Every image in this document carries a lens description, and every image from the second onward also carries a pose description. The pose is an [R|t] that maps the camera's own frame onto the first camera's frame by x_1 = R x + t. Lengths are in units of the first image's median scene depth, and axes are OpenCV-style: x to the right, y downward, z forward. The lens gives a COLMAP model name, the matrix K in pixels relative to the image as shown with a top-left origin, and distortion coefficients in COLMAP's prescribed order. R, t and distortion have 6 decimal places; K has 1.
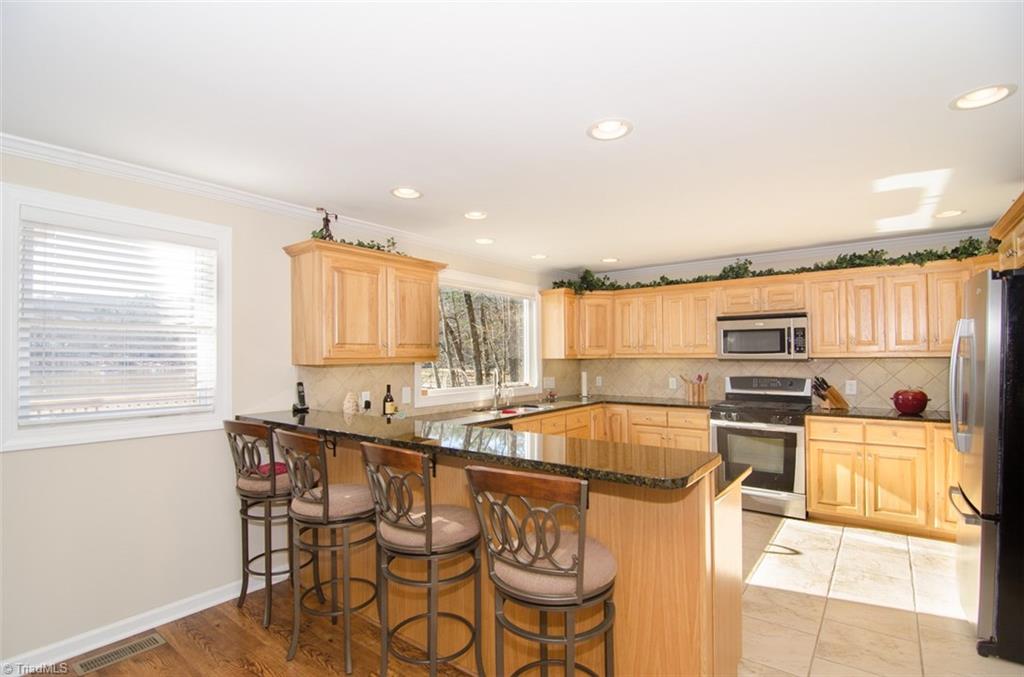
lens RADIAL K [[486.1, 0, 514.0], [0, 486.1, 347.8], [0, 0, 1]] dist [0.006218, -0.004780]
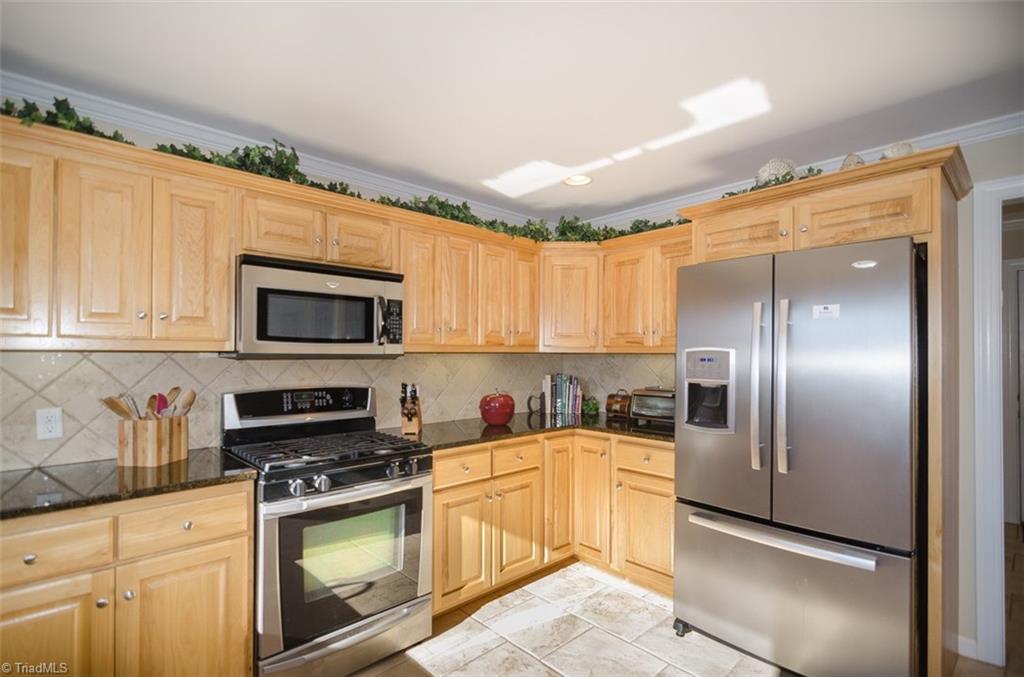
lens RADIAL K [[486.1, 0, 515.1], [0, 486.1, 345.8], [0, 0, 1]] dist [0.006218, -0.004780]
pose [[0.167117, 0.023468, 0.985658, 0.043780], [-0.018671, 0.999613, -0.020634, 0.022186], [-0.985760, -0.014955, 0.167491, 0.750396]]
